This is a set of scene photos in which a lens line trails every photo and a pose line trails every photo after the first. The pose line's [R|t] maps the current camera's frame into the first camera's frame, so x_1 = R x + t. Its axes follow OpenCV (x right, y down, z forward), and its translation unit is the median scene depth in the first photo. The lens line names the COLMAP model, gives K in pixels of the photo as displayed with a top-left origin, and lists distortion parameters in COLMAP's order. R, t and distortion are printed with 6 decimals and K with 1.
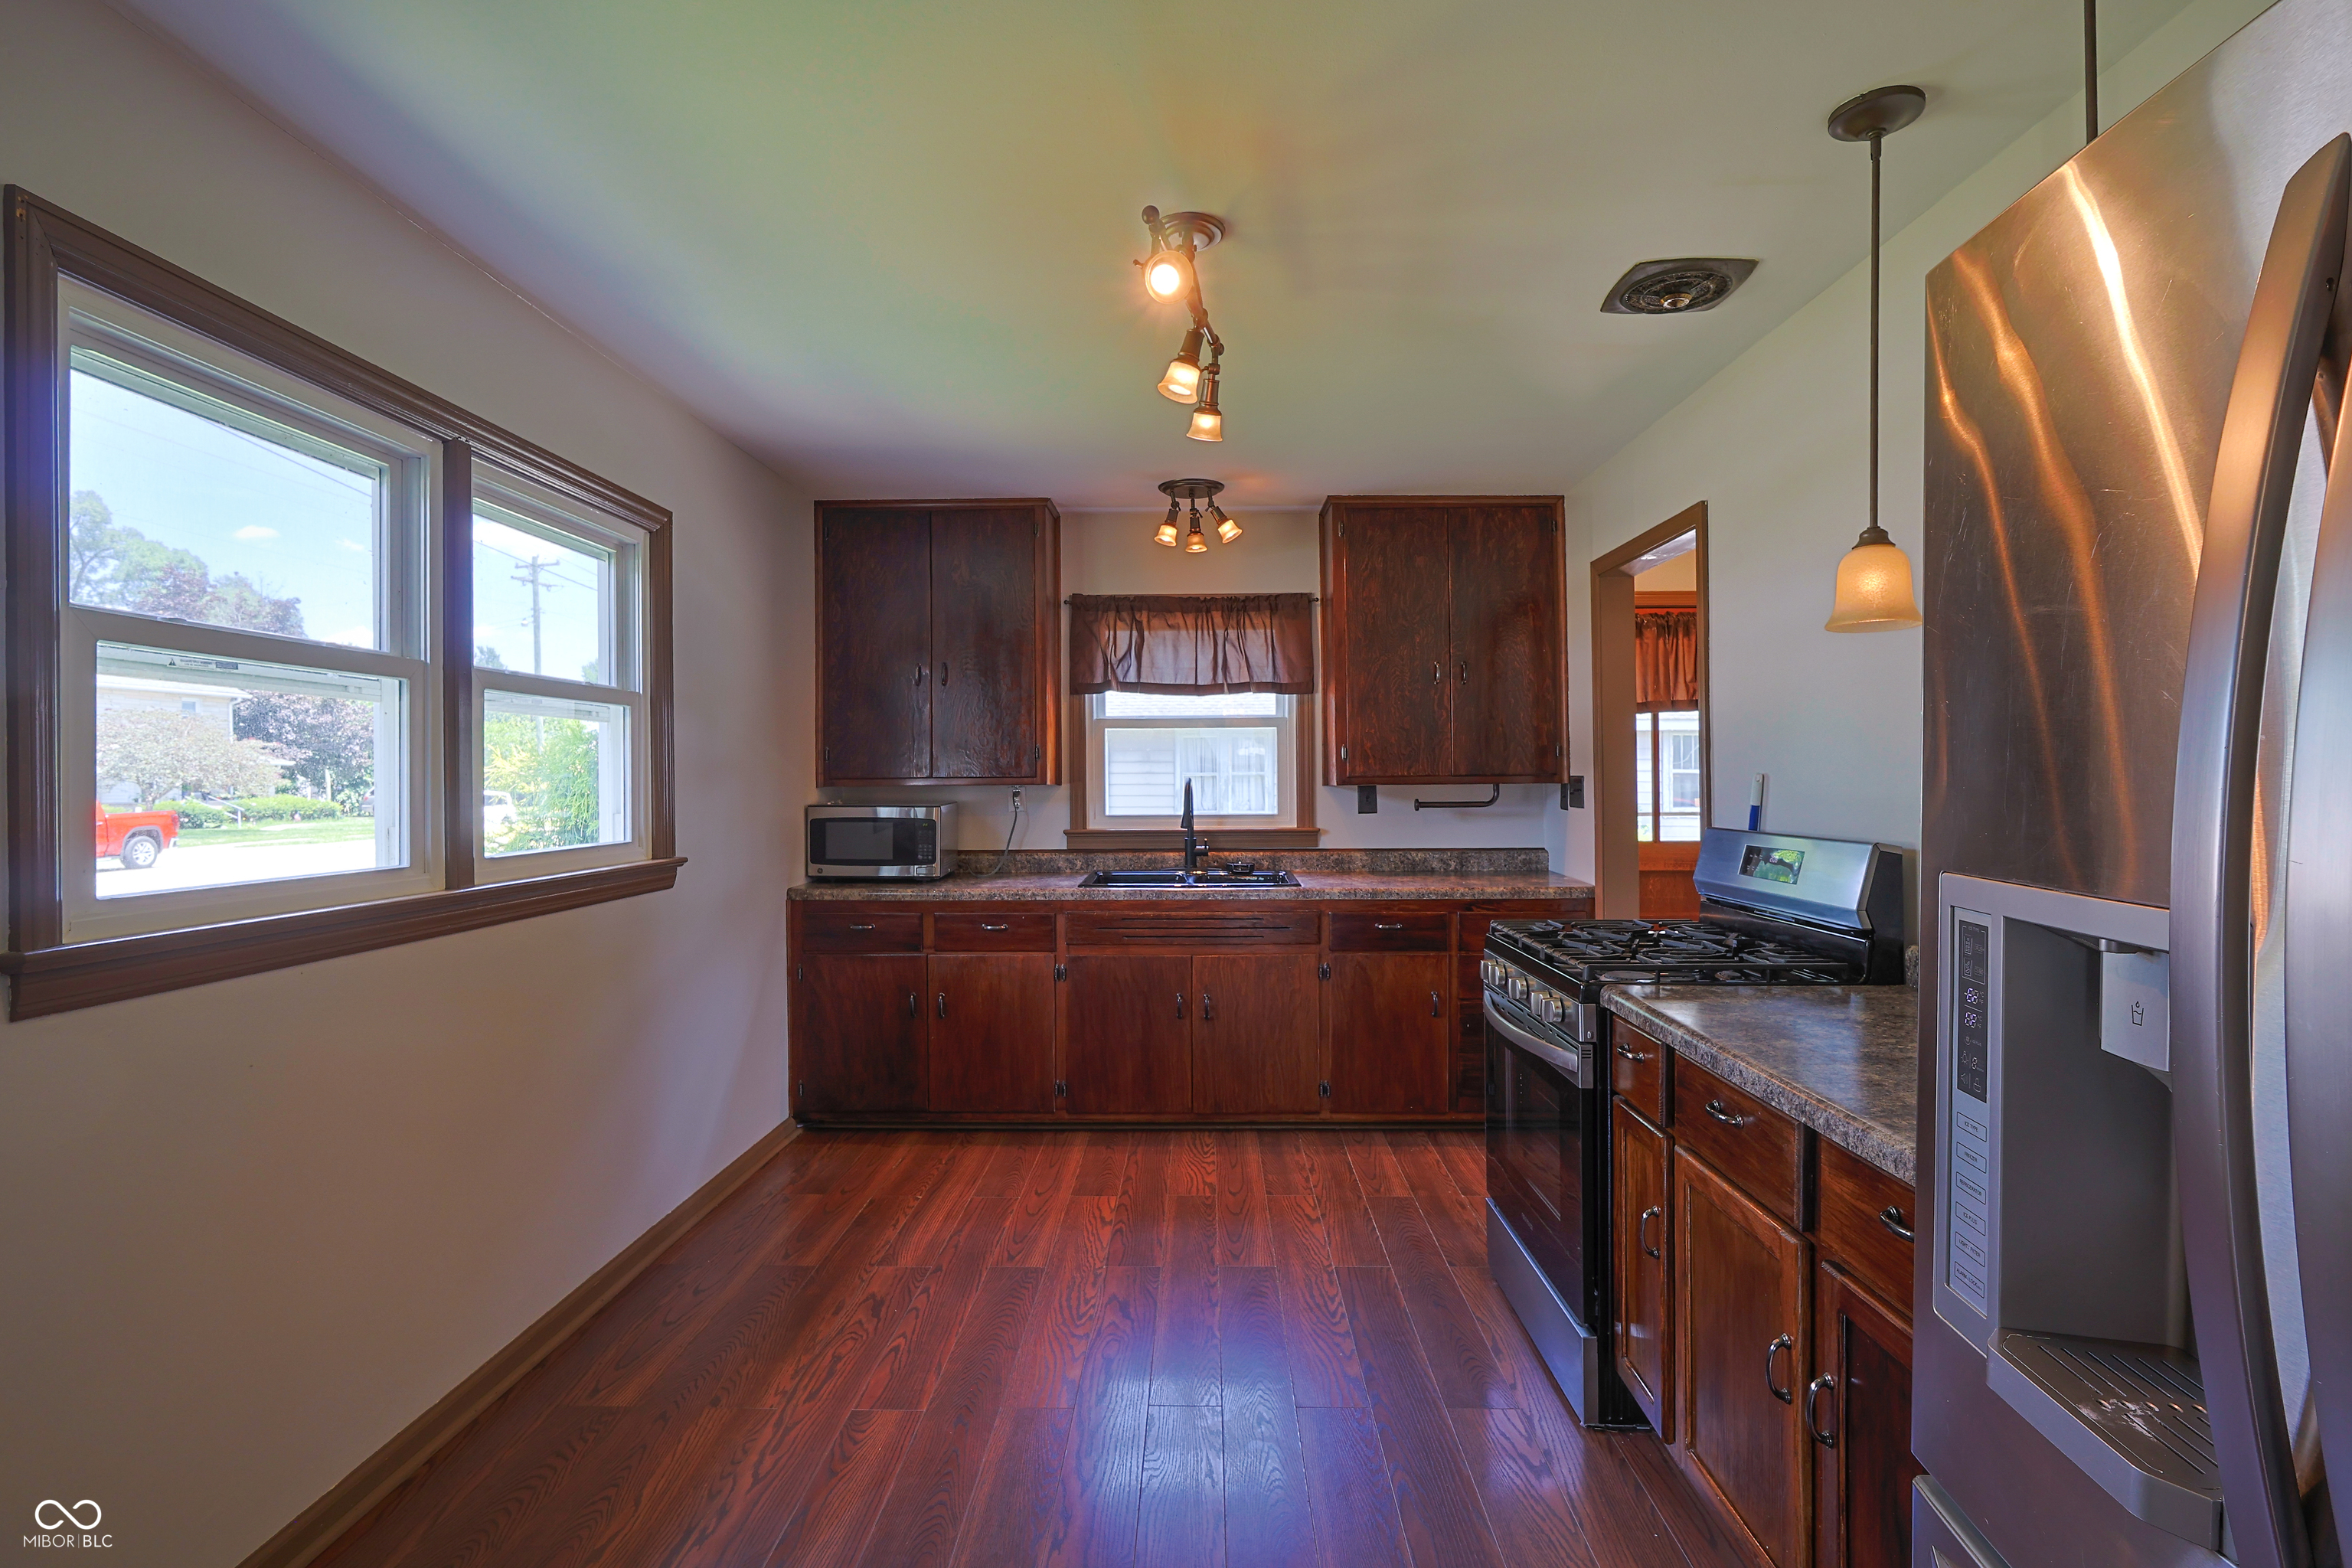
lens RADIAL K [[1143.2, 0, 1195.3], [0, 1143.2, 765.9], [0, 0, 1]] dist [-0.010752, 0.003644]
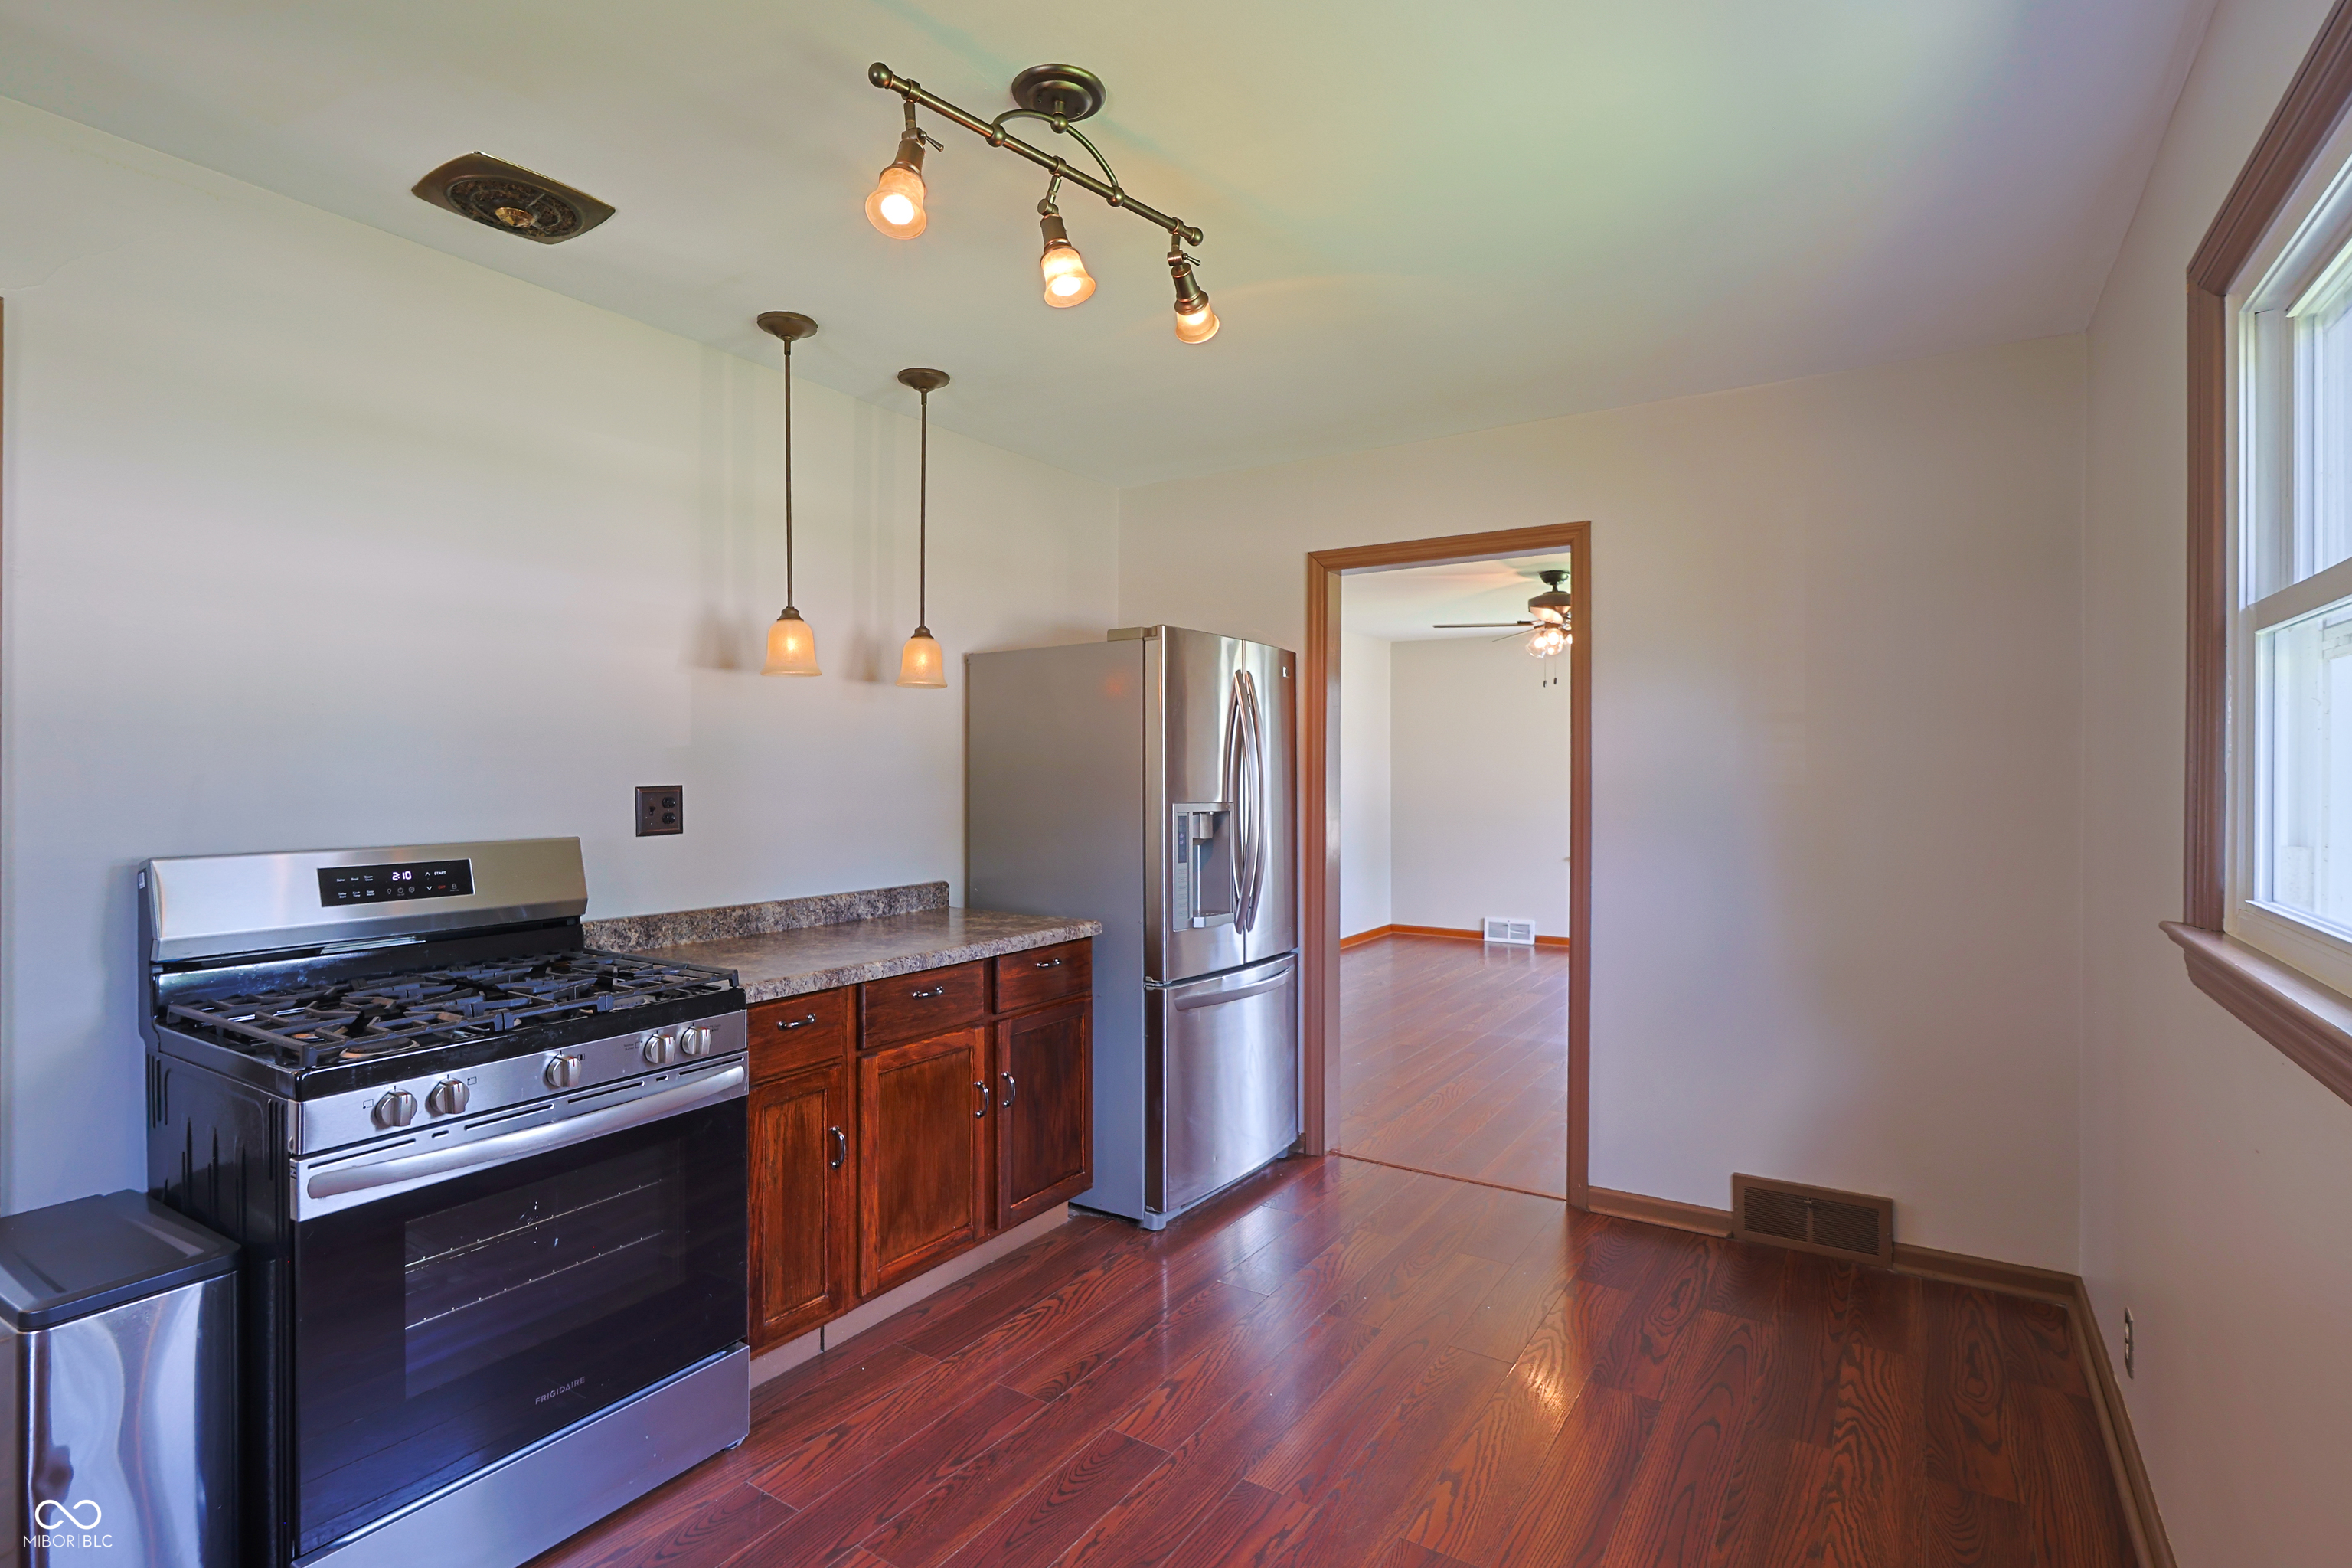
lens RADIAL K [[1143.2, 0, 1176.0], [0, 1143.2, 762.6], [0, 0, 1]] dist [-0.010752, 0.003644]
pose [[-0.846747, 0.007773, 0.531940, -0.264686], [-0.001680, 0.999849, -0.017284, 0.007206], [-0.531994, -0.015529, -0.846606, 0.874050]]
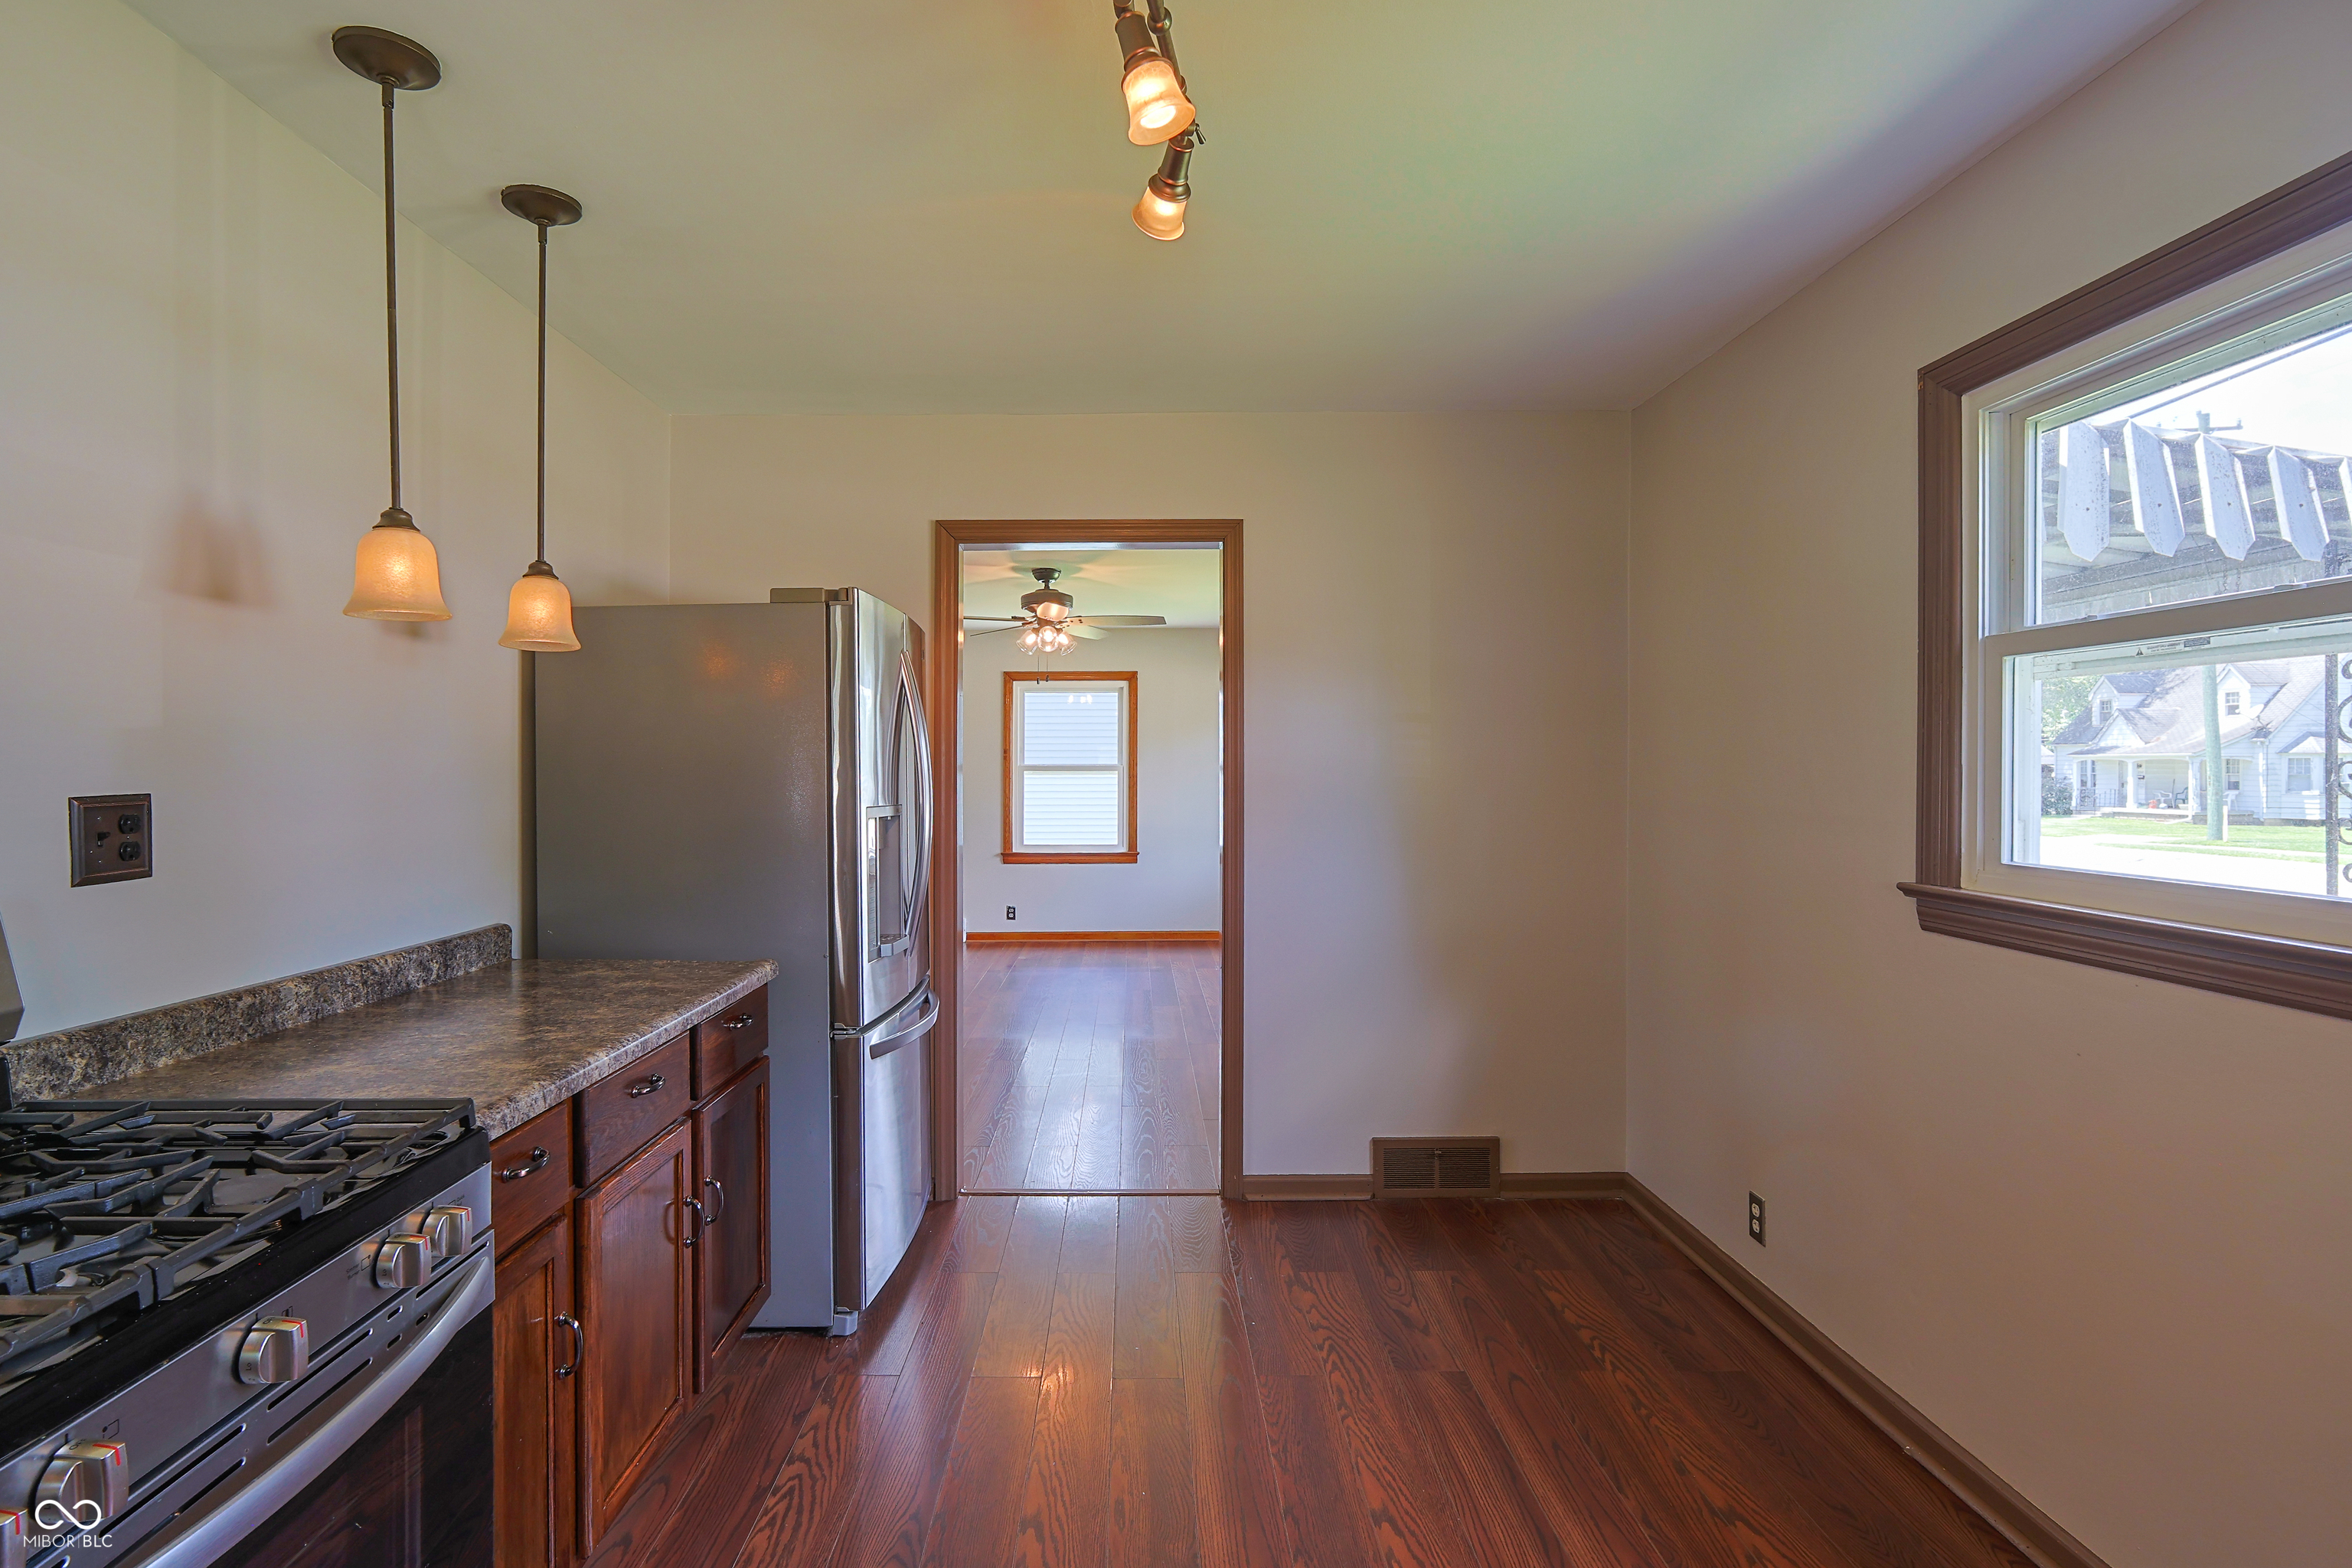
lens RADIAL K [[1143.2, 0, 1133.1], [0, 1143.2, 766.2], [0, 0, 1]] dist [-0.010752, 0.003644]
pose [[-0.999917, 0.007673, -0.010396, 0.005438], [0.007787, 0.999909, -0.011010, 0.006900], [0.010311, -0.011090, -0.999885, 0.853054]]
